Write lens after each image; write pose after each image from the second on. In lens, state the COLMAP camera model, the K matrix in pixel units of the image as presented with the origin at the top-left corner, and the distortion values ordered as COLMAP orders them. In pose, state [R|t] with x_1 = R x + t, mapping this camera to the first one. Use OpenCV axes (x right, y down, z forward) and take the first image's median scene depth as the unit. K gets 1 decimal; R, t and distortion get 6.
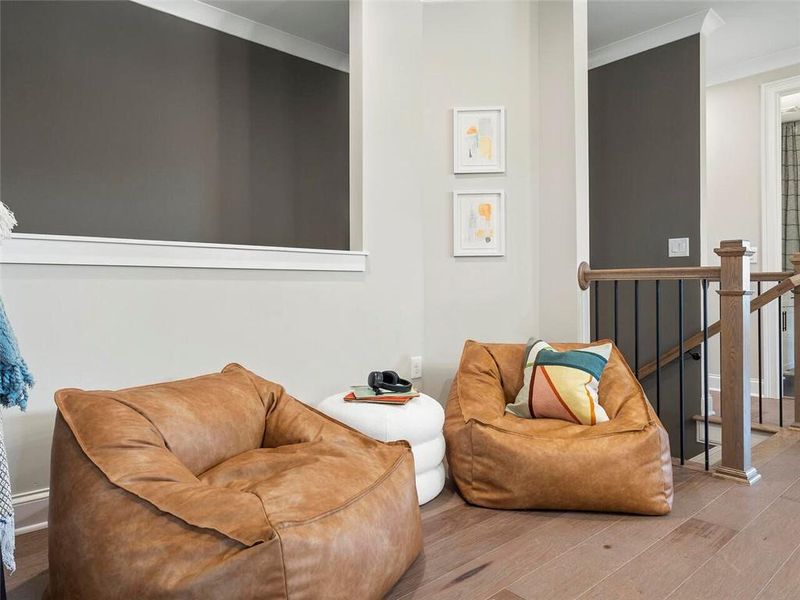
lens RADIAL K [[520.3, 0, 398.3], [0, 520.3, 291.8], [0, 0, 1]] dist [0.002223, 0.001522]
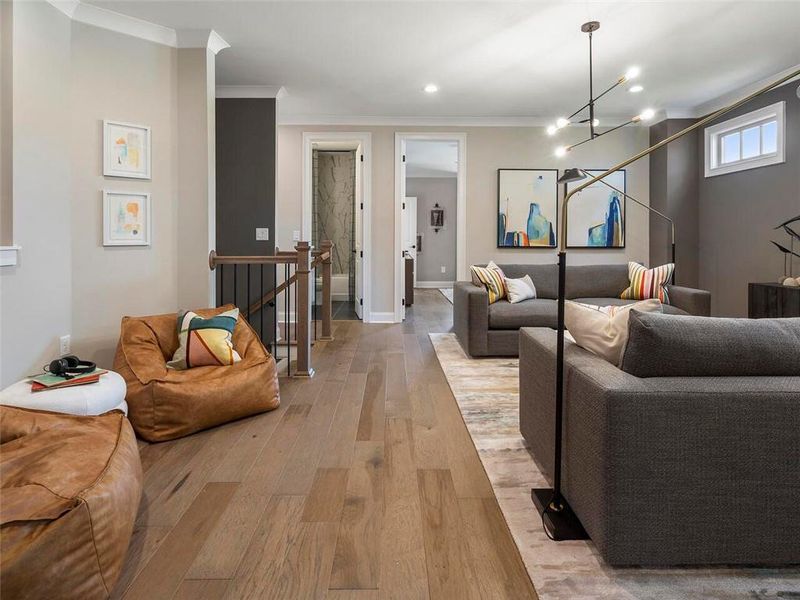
lens RADIAL K [[427.0, 0, 400.6], [0, 427.0, 249.0], [0, 0, 1]] dist [0.002434, 0.000512]
pose [[0.633647, -0.006284, 0.773597, -0.273184], [-0.011438, 0.999782, 0.017491, -0.108206], [-0.773538, -0.019932, 0.633437, -0.169959]]
